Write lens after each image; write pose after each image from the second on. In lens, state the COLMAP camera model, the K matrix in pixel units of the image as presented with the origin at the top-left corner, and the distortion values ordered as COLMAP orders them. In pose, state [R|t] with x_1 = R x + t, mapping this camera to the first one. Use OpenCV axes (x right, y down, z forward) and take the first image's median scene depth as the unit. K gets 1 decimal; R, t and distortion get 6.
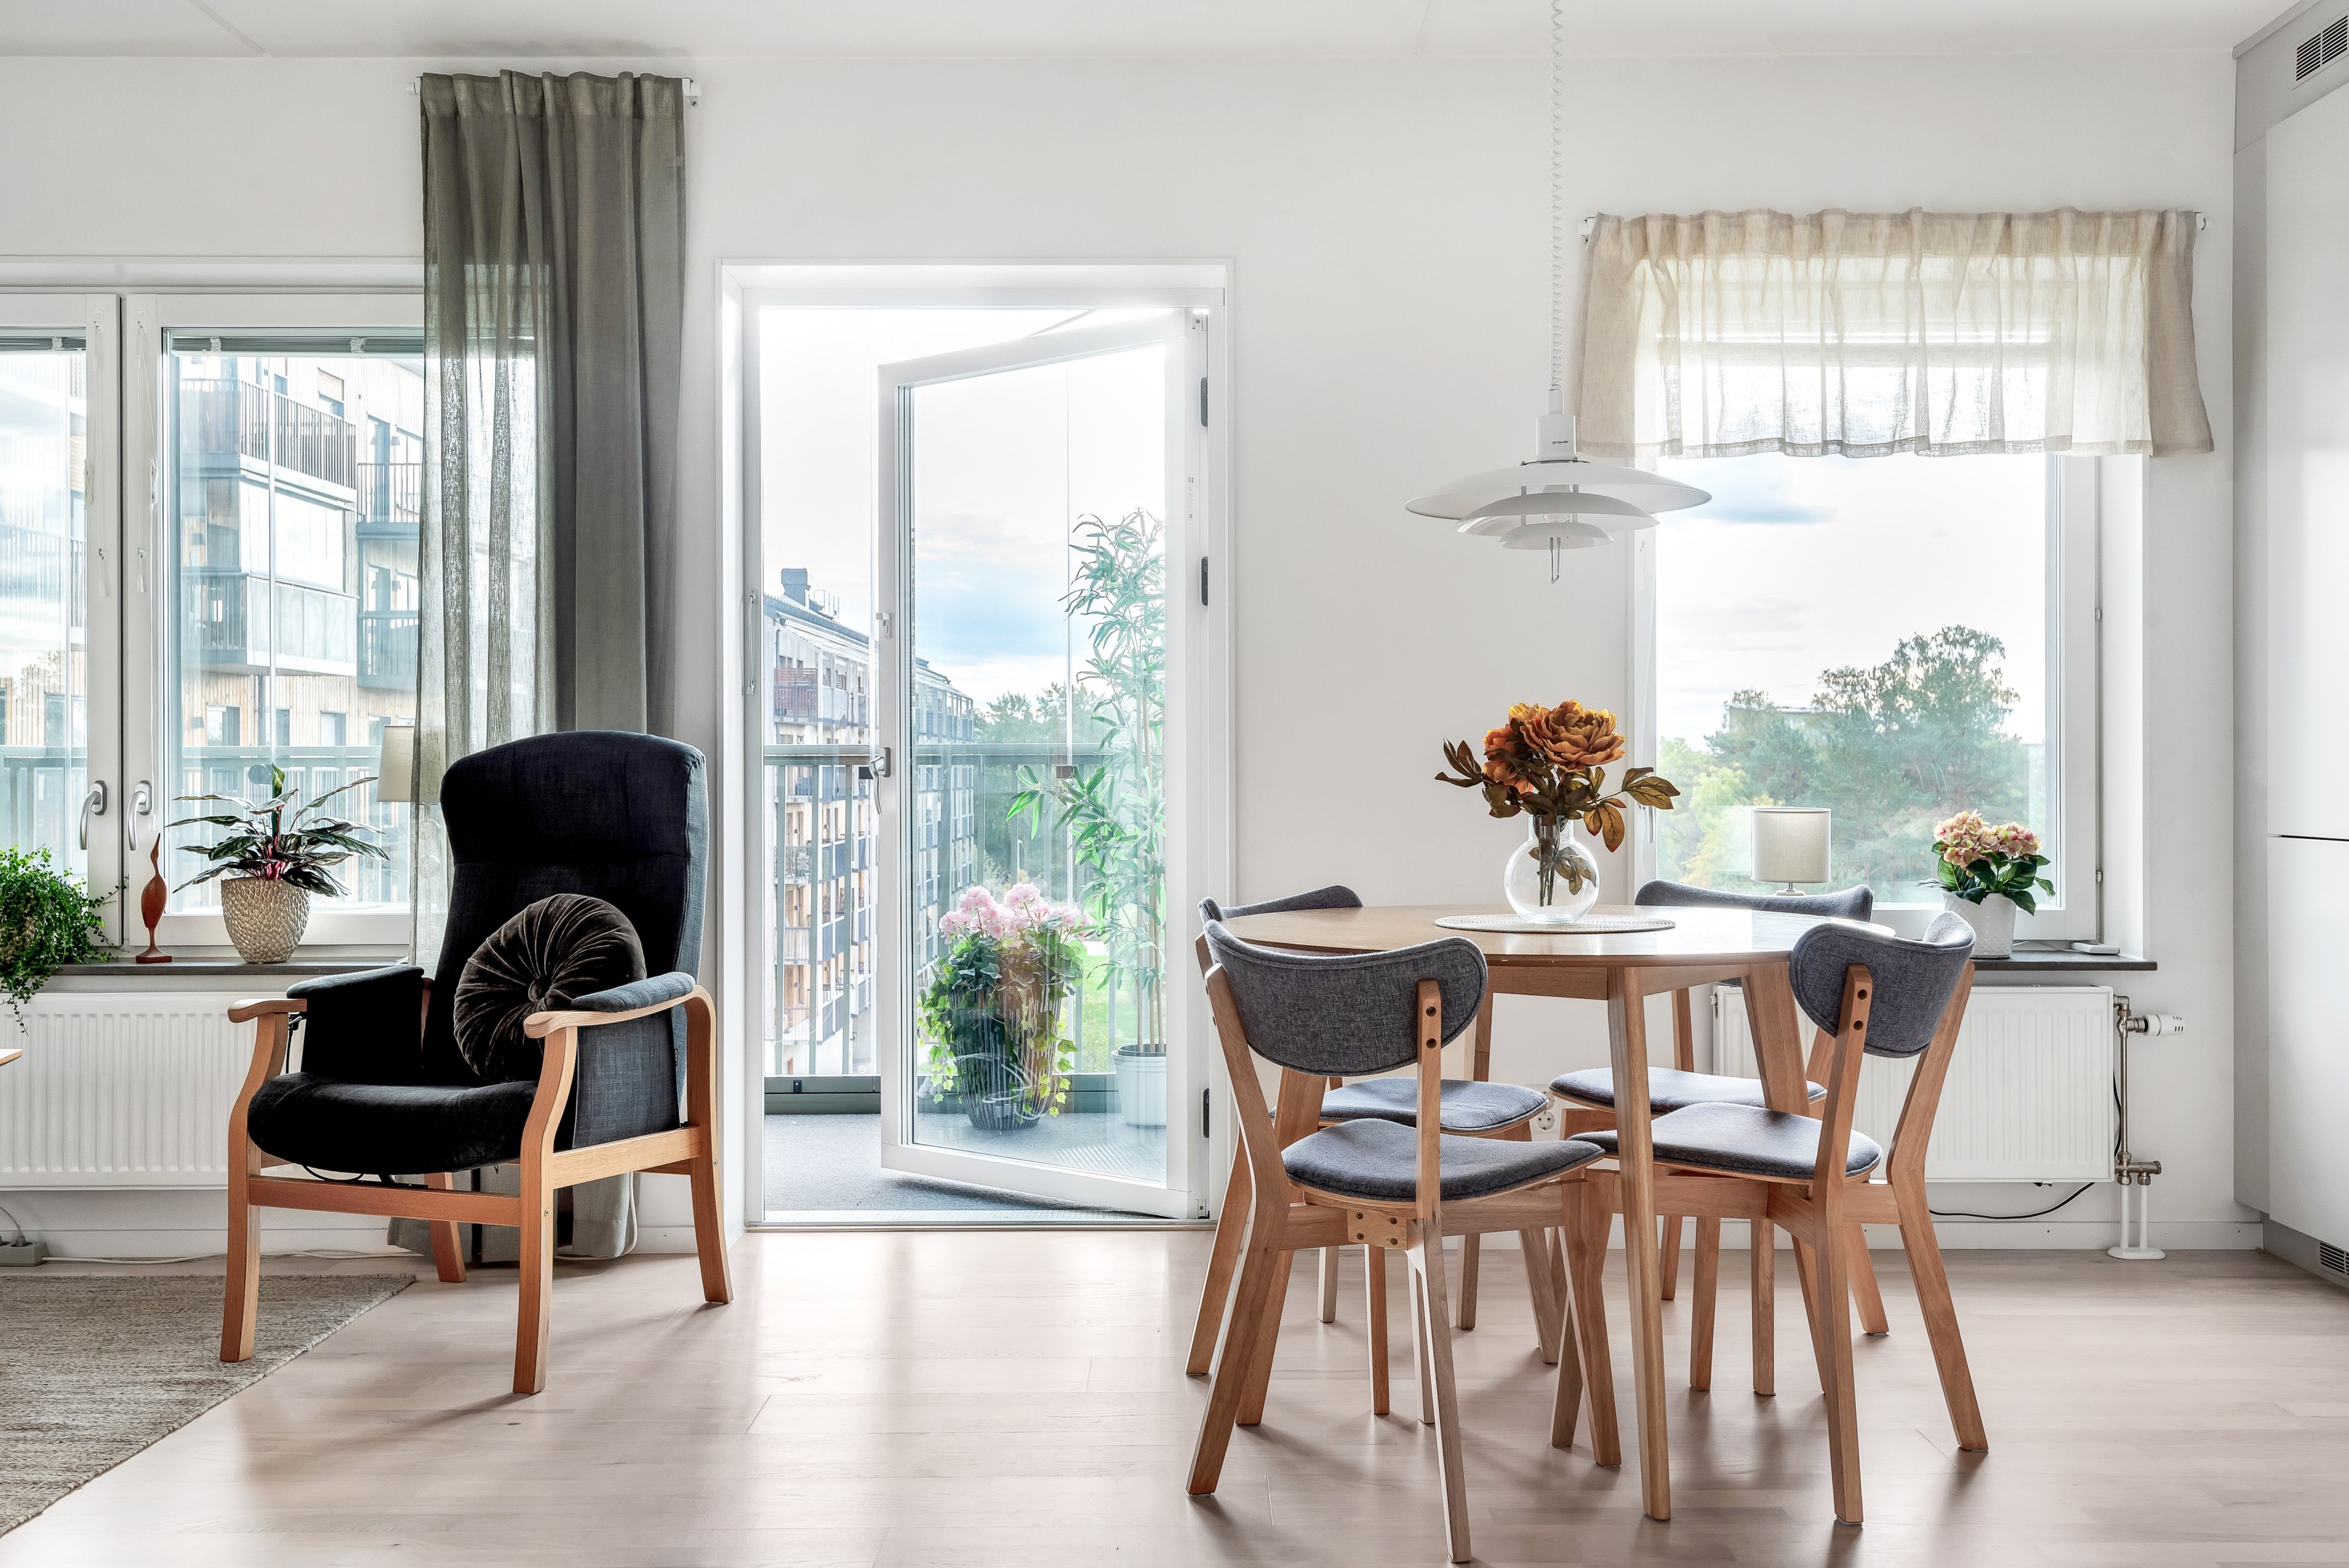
lens RADIAL K [[2032.2, 0, 1174.5], [0, 2032.2, 784.0], [0, 0, 1]] dist [0.002868, 0.006289]
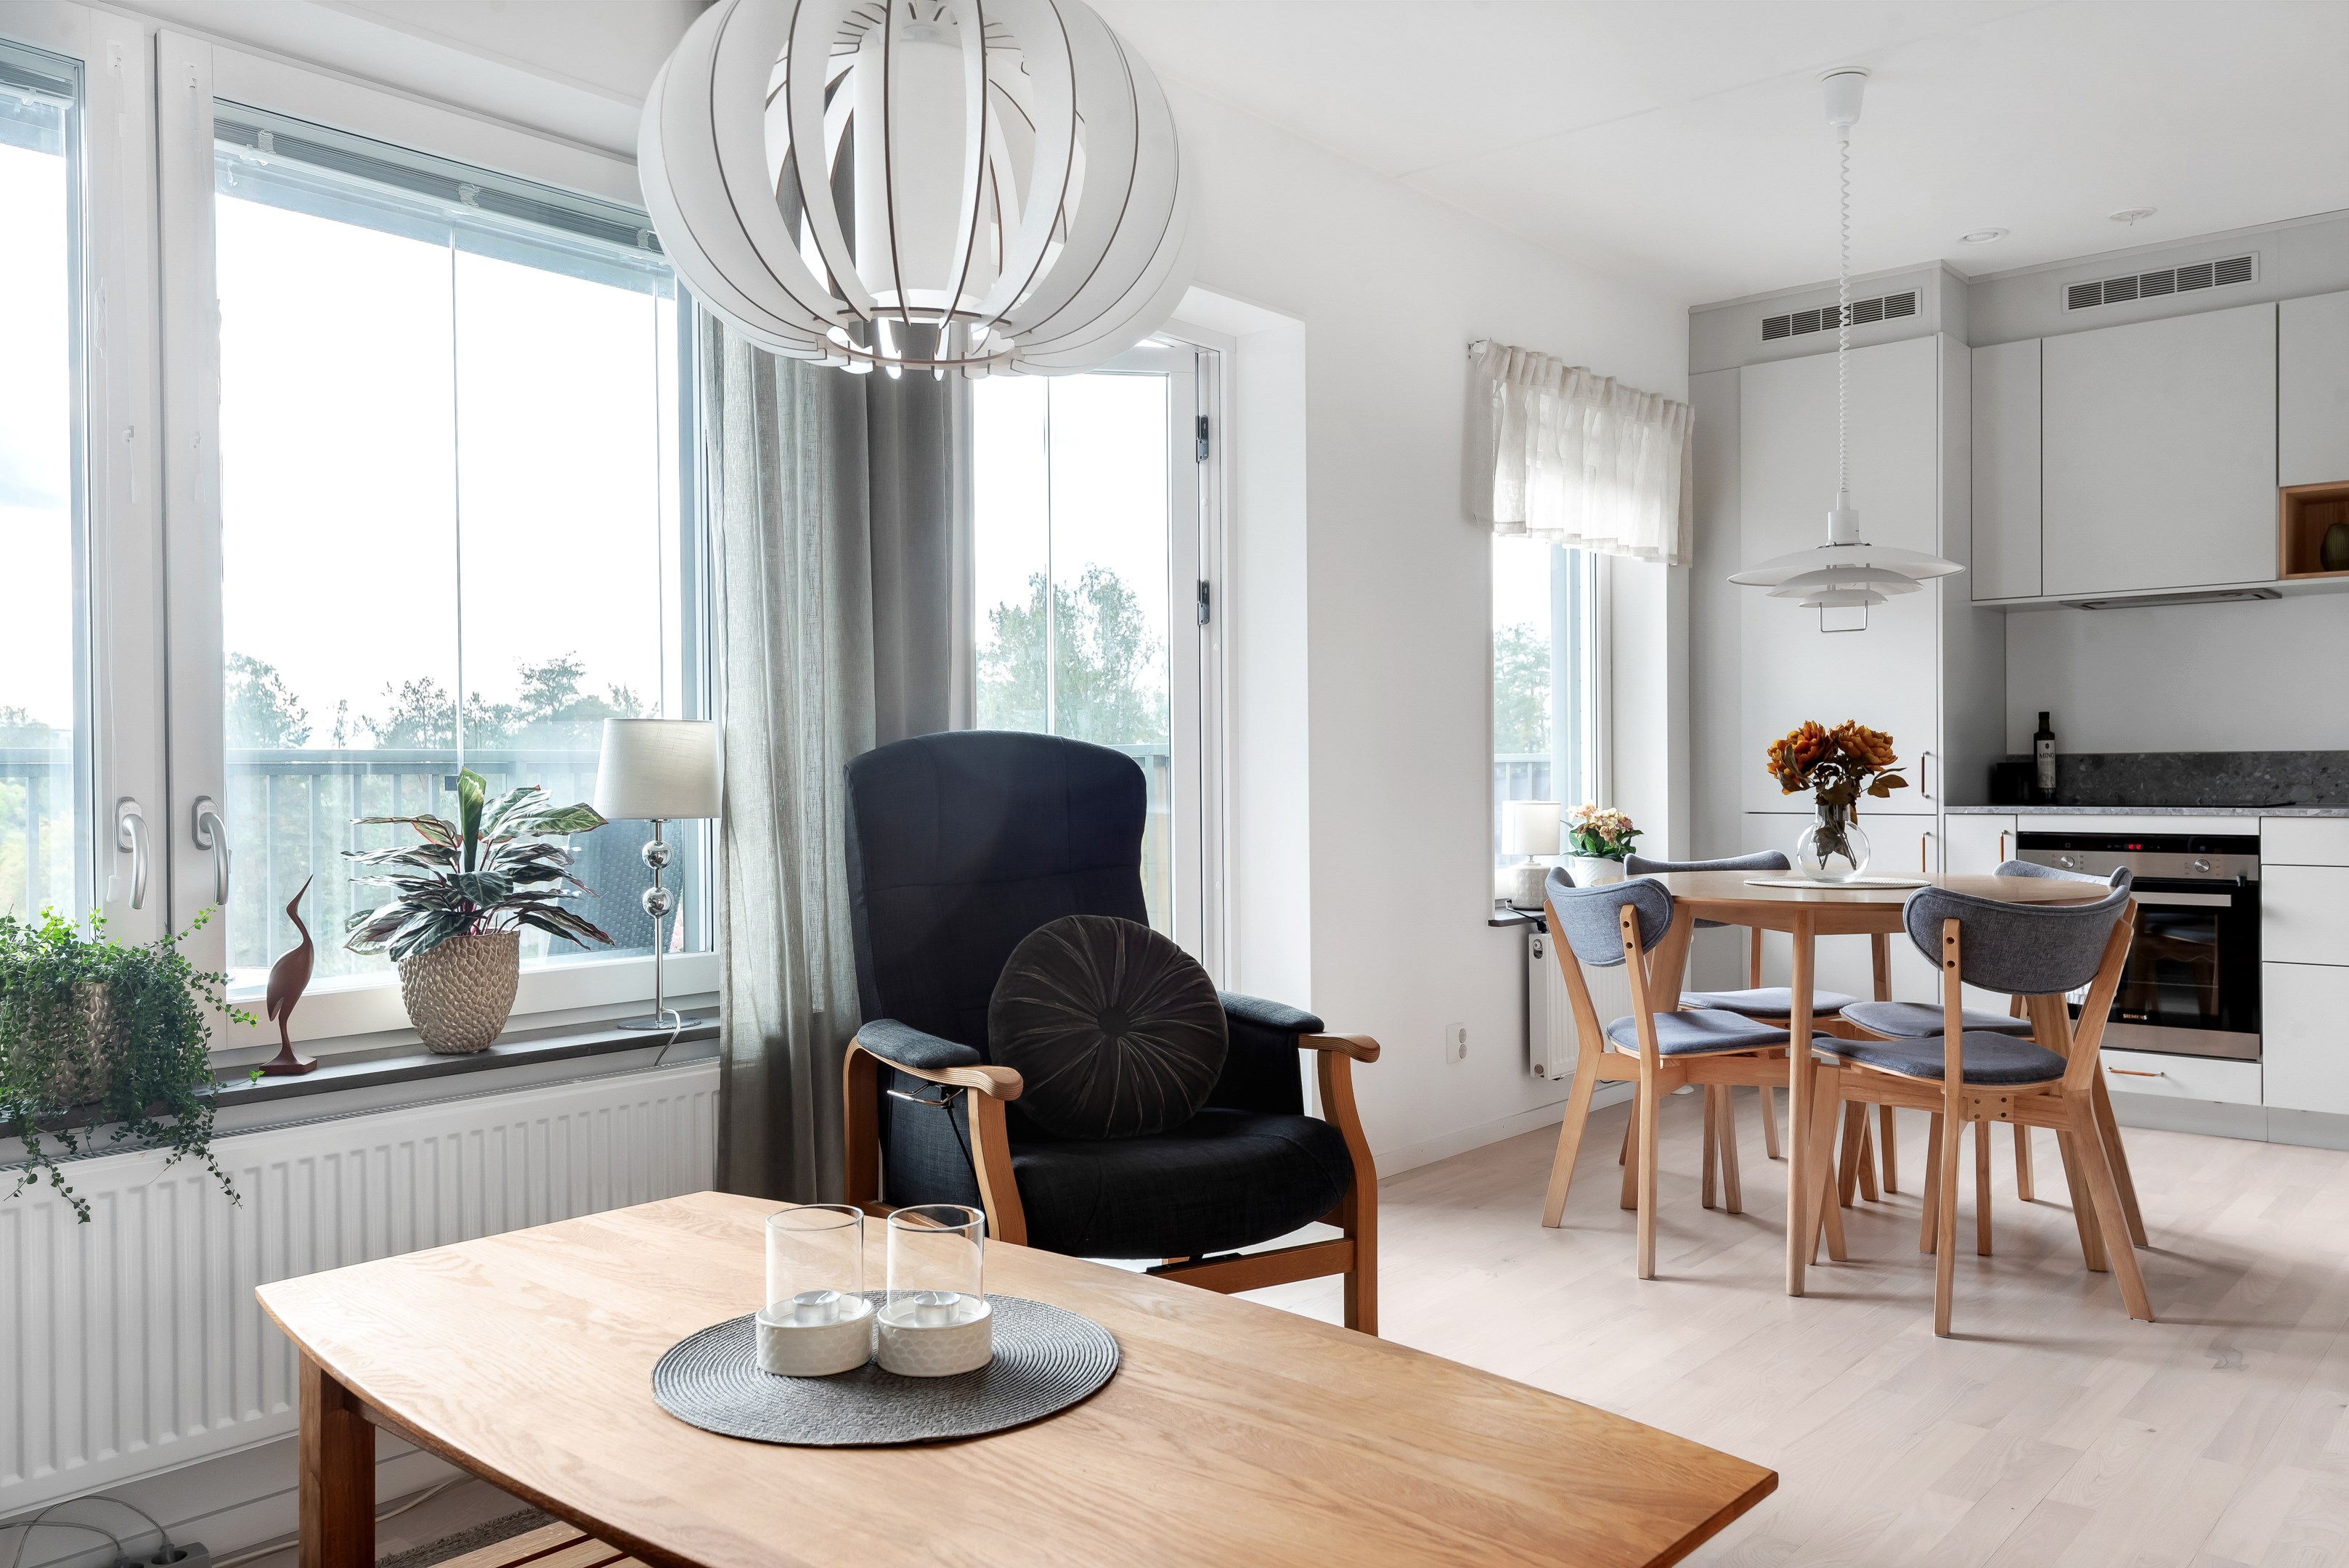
lens RADIAL K [[1759.9, 0, 1174.5], [0, 1759.9, 784.0], [0, 0, 1]] dist [-0.007201, -0.005868]
pose [[0.646505, -0.006791, 0.762880, -0.795440], [0.011583, 0.999932, -0.000915, -0.000382], [-0.762822, 0.009428, 0.646540, 0.443057]]
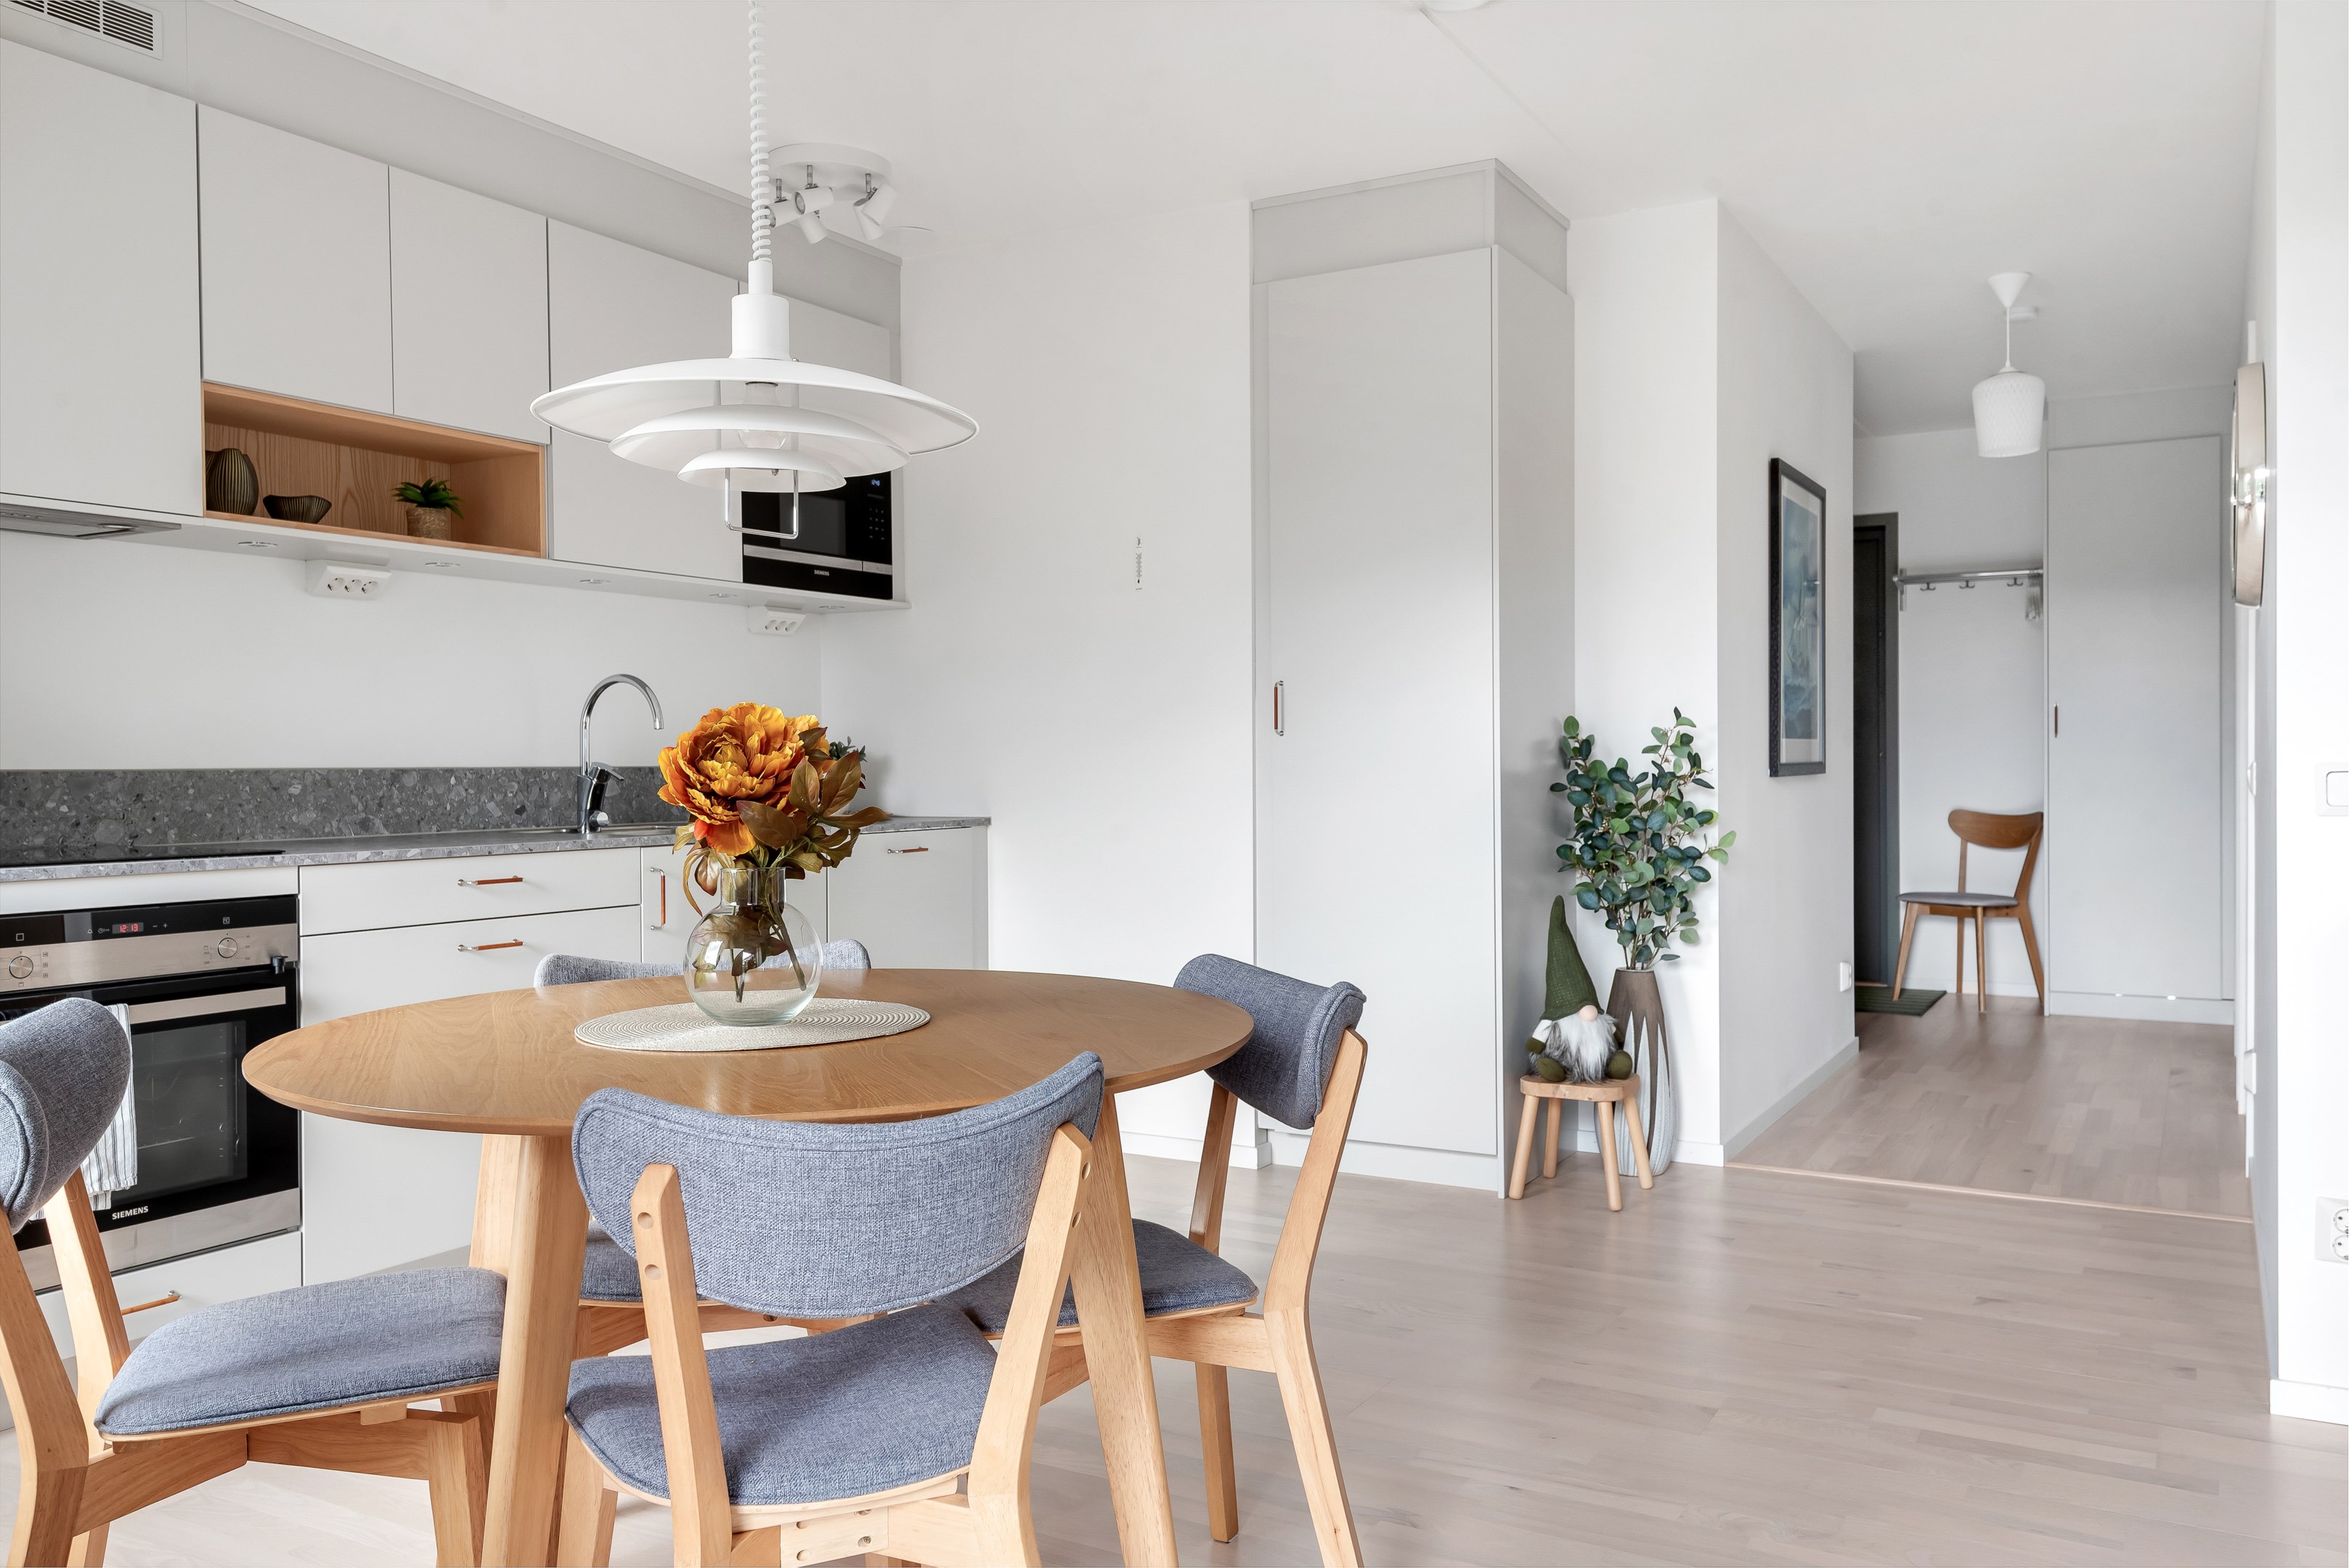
lens RADIAL K [[1759.9, 0, 1174.5], [0, 1759.9, 784.0], [0, 0, 1]] dist [-0.007201, -0.005868]
pose [[-0.863499, 0.004452, 0.504332, -0.194931], [0.014191, 0.999780, 0.015472, -0.014619], [-0.504152, 0.020517, -0.863371, 1.110813]]
